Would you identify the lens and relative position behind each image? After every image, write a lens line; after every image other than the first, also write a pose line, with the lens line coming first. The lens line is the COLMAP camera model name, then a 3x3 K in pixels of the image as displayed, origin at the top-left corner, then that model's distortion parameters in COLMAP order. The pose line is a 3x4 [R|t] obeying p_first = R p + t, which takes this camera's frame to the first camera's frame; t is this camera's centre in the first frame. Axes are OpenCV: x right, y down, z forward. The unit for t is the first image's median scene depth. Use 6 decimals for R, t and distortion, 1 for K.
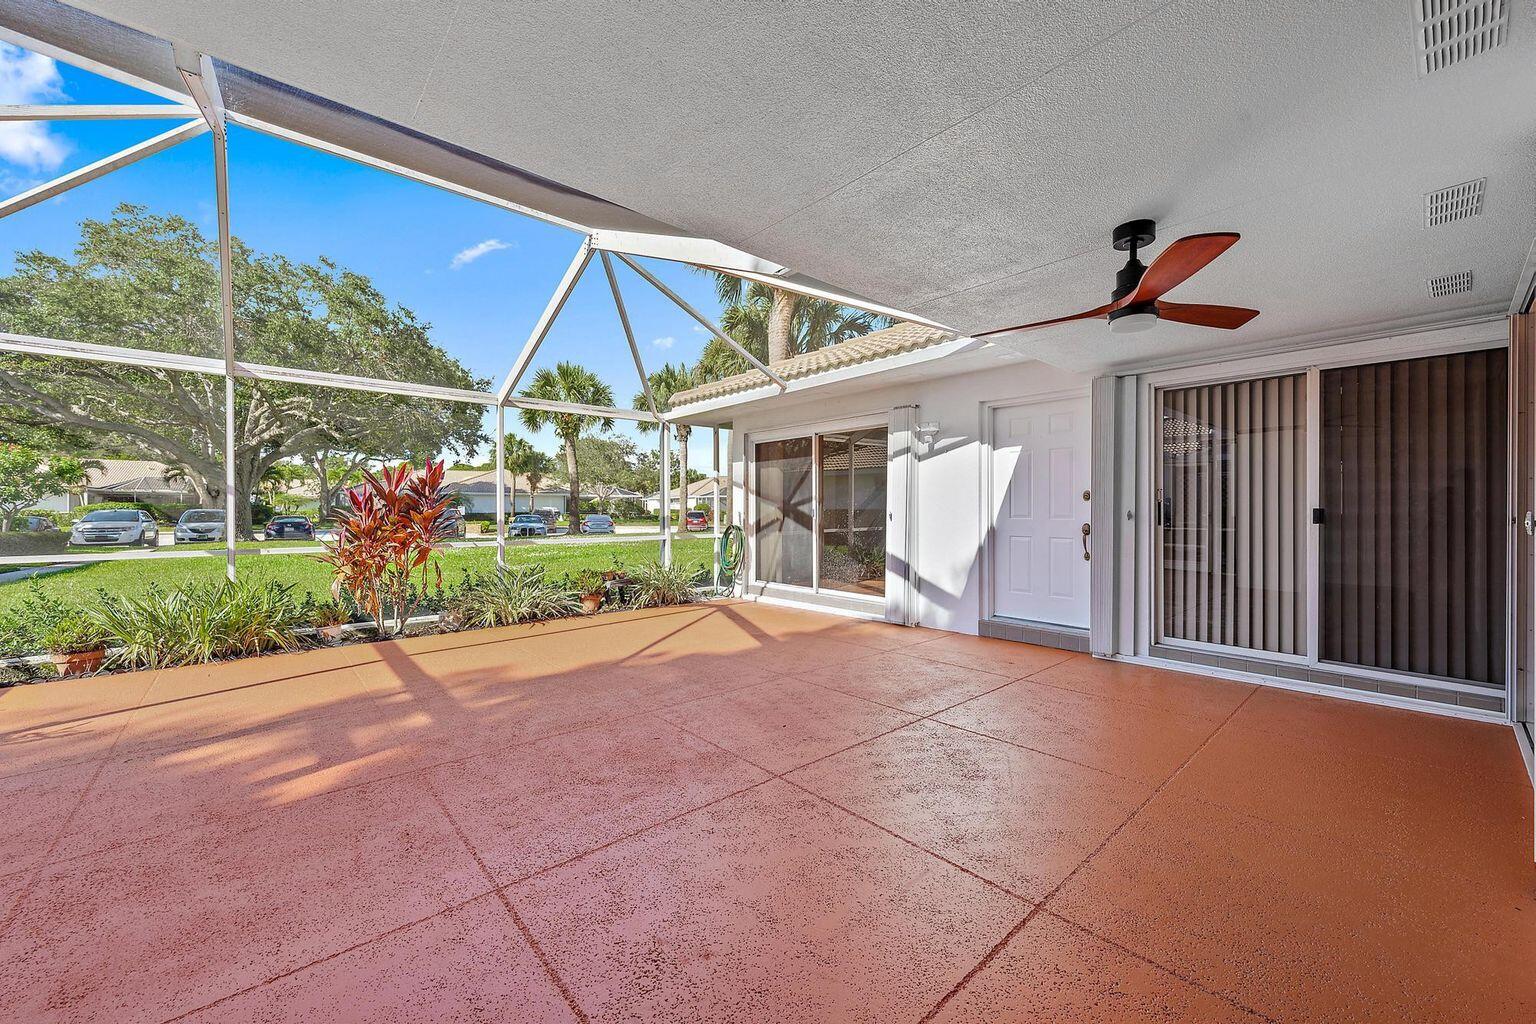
lens RADIAL K [[602.8, 0, 759.1], [0, 602.8, 510.9], [0, 0, 1]] dist [-0.002574, -0.000185]
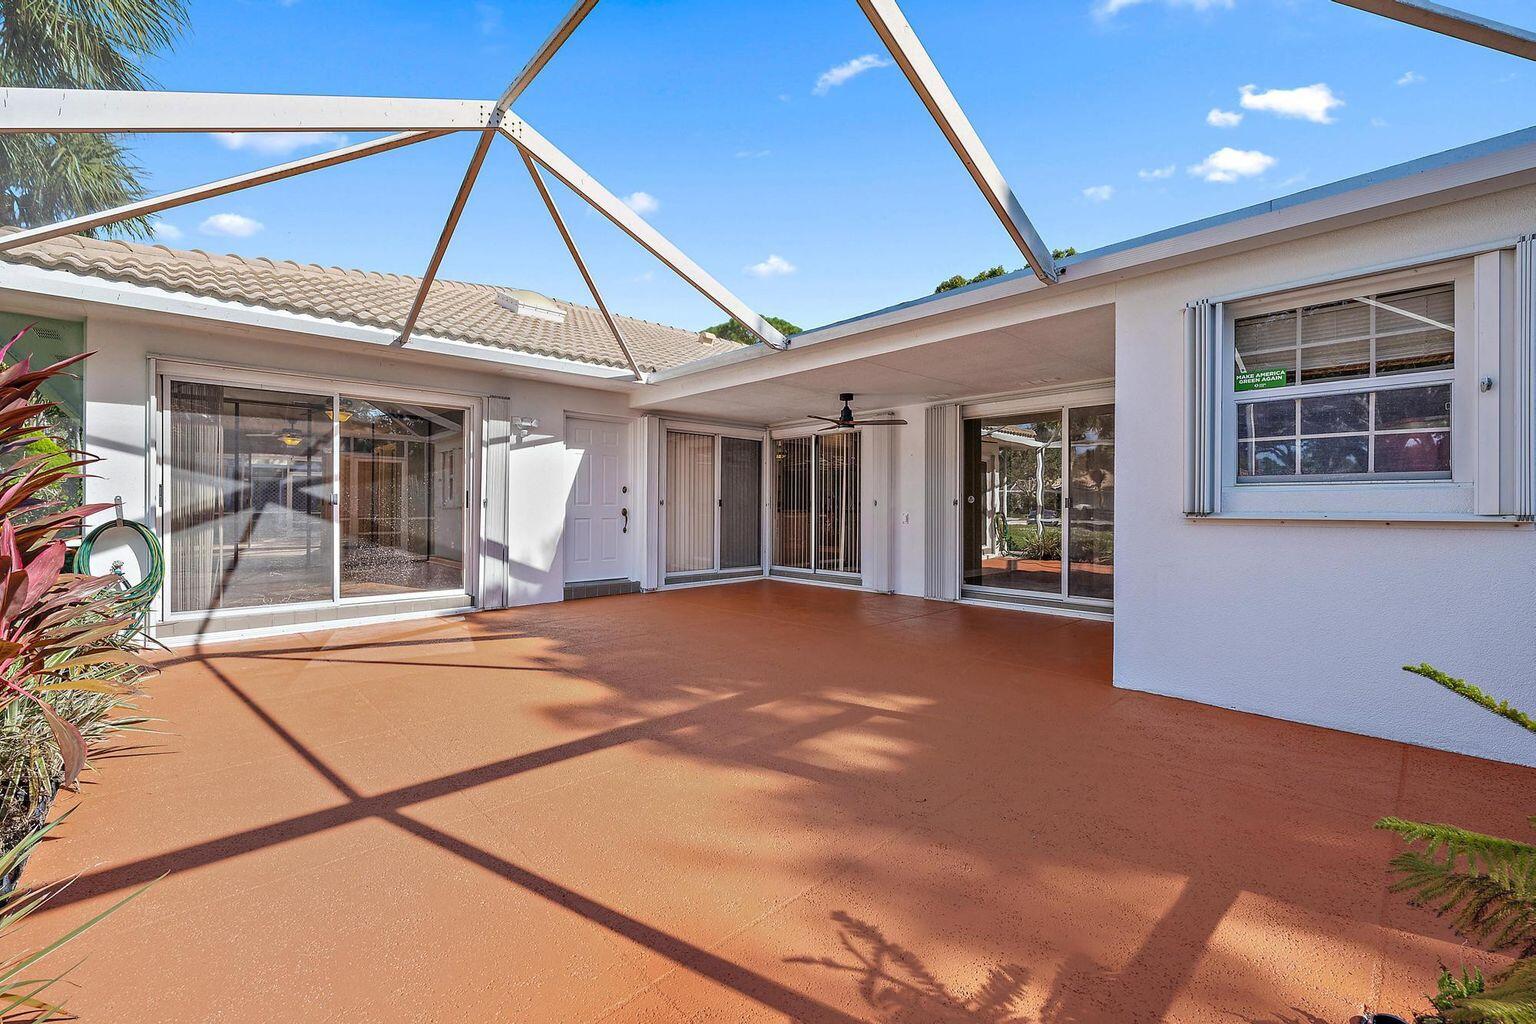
lens RADIAL K [[641.3, 0, 769.1], [0, 641.3, 500.3], [0, 0, 1]] dist [0.001254, 0.000143]
pose [[-0.021937, 0.015410, 0.999641, -0.888841], [-0.002188, 0.999878, -0.015462, 0.022599], [-0.999757, -0.002526, -0.021901, 0.562866]]
